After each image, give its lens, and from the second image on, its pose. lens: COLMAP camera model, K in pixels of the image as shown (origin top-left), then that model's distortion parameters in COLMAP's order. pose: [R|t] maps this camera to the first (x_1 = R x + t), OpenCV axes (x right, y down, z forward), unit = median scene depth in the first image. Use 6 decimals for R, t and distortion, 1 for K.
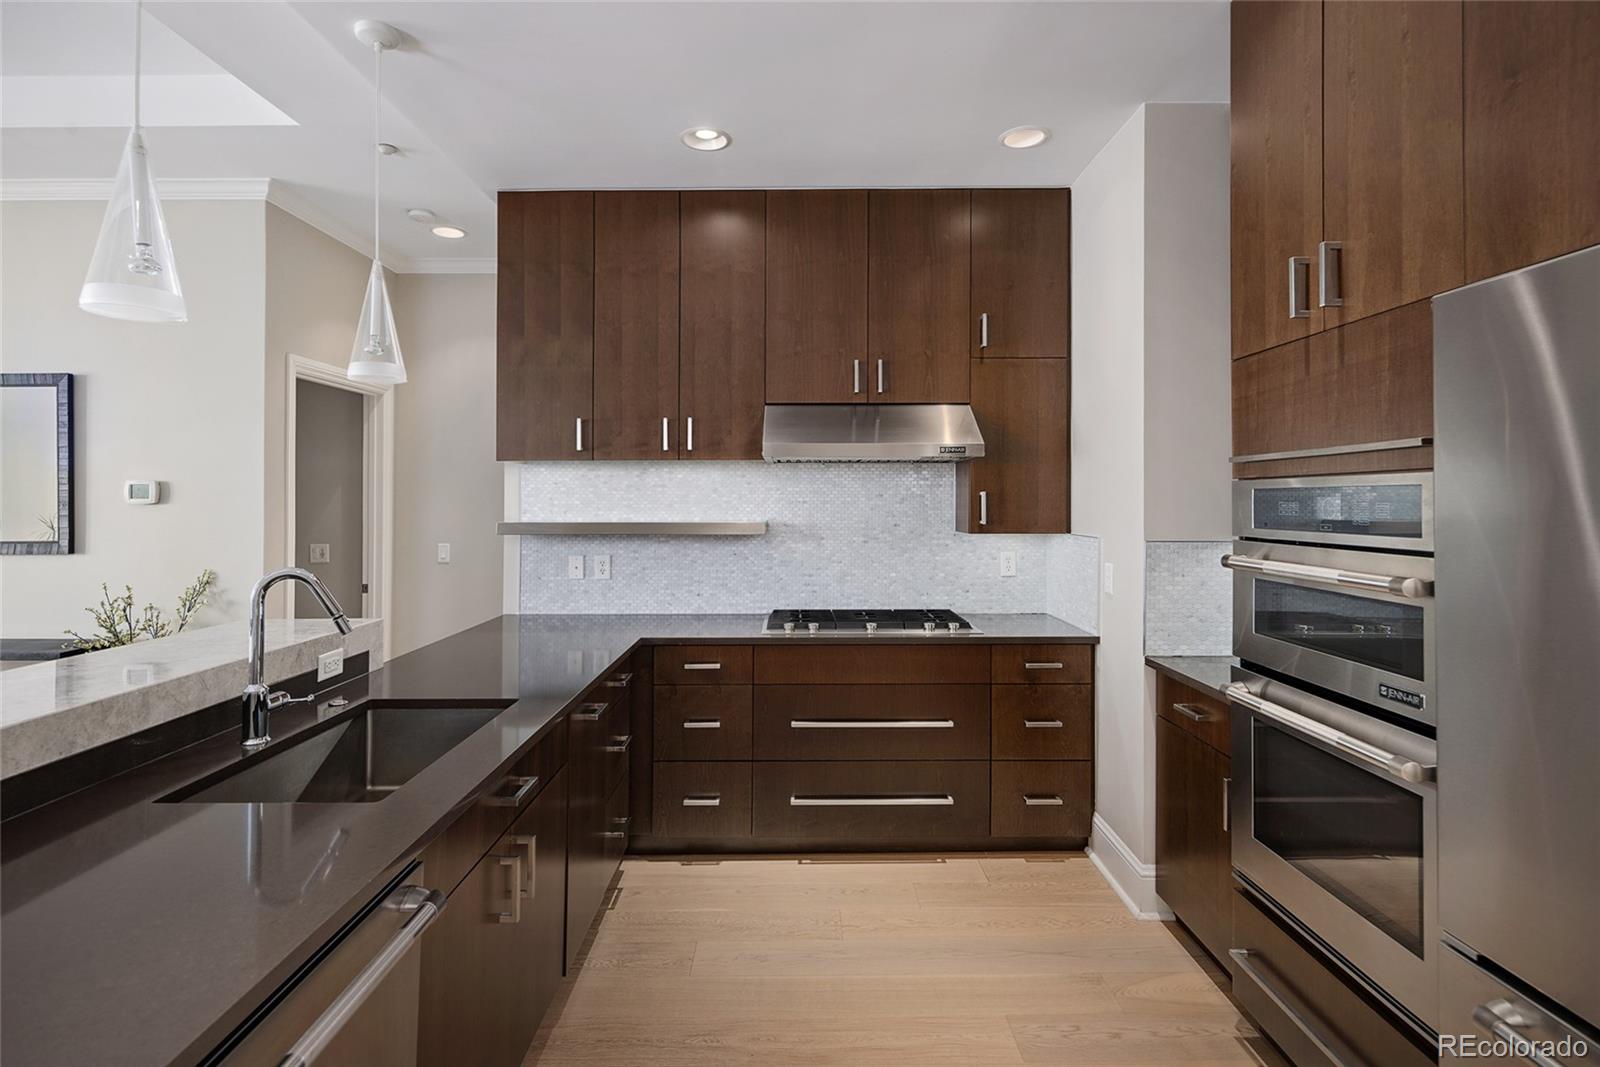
lens RADIAL K [[776.0, 0, 799.3], [0, 776.0, 491.7], [0, 0, 1]] dist [0.005790, -0.002782]
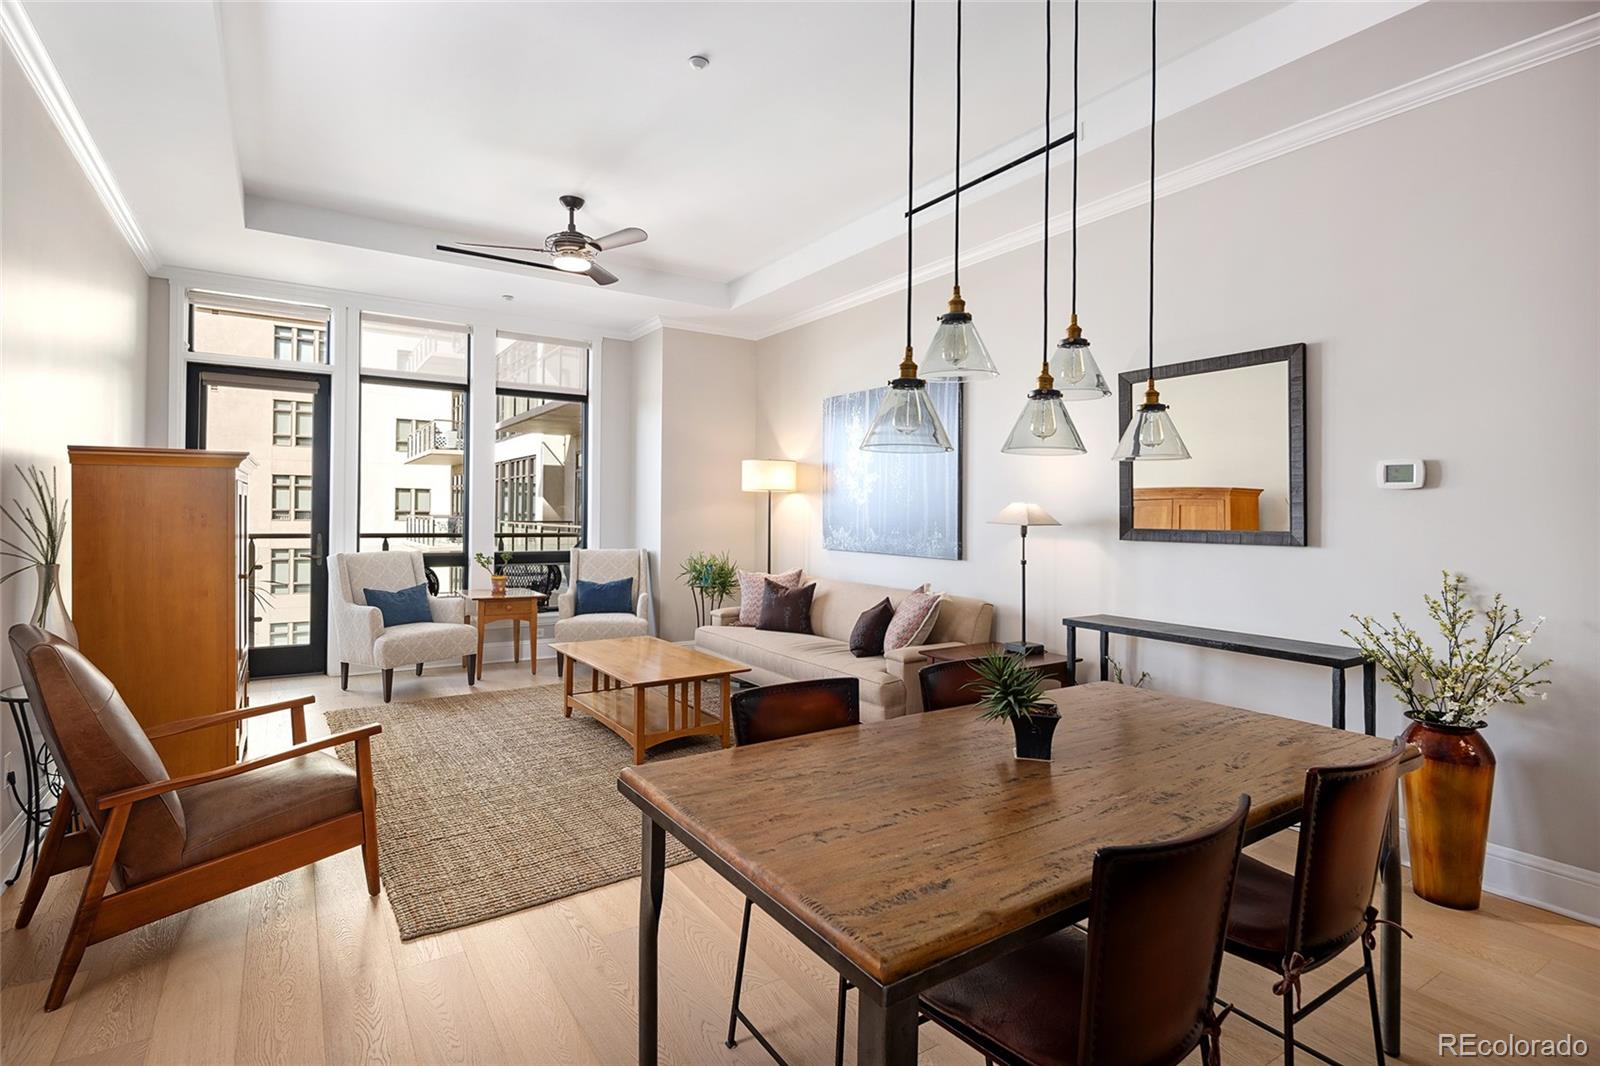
lens RADIAL K [[776.0, 0, 782.3], [0, 776.0, 526.9], [0, 0, 1]] dist [0.005790, -0.002782]
pose [[0.540086, 0.023563, -0.841280, -0.552693], [-0.005132, 0.999682, 0.024705, 0.042317], [0.841594, -0.009025, 0.540035, 0.020932]]
